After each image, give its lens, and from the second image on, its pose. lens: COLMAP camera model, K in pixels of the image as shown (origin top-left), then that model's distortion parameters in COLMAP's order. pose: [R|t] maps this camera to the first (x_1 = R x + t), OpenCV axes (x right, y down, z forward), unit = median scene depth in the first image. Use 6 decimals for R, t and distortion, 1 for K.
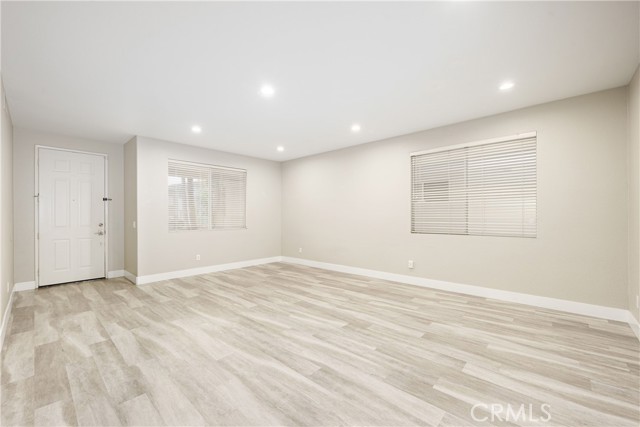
lens RADIAL K [[263.8, 0, 317.6], [0, 263.8, 215.5], [0, 0, 1]] dist [-0.000239, -0.000897]
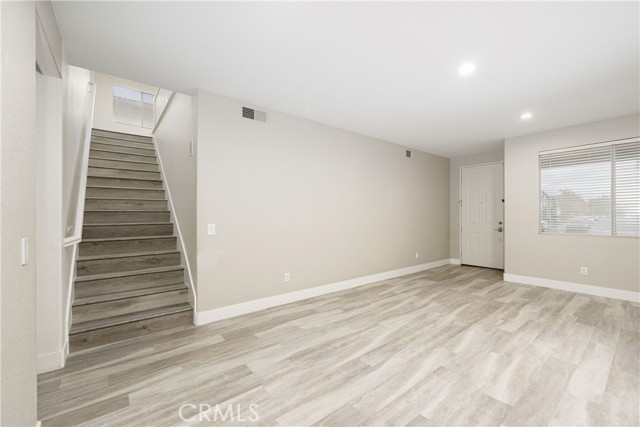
lens RADIAL K [[263.8, 0, 320.3], [0, 263.8, 213.9], [0, 0, 1]] dist [-0.000239, -0.000897]
pose [[-0.145700, -0.000807, -0.989328, 0.621321], [0.002469, 0.999996, -0.001179, -0.006613], [0.989326, -0.002615, -0.145698, 0.563474]]
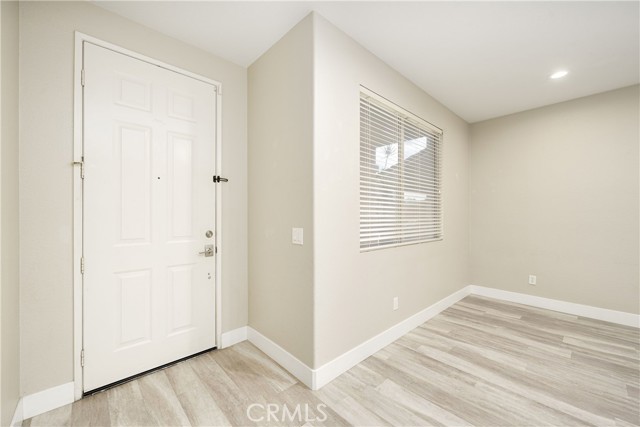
lens RADIAL K [[263.8, 0, 323.0], [0, 263.8, 215.6], [0, 0, 1]] dist [-0.000239, -0.000897]
pose [[0.998703, 0.007997, -0.050289, -0.867466], [-0.007797, 0.999961, 0.004166, -0.000014], [0.050320, -0.003768, 0.998726, 0.795100]]
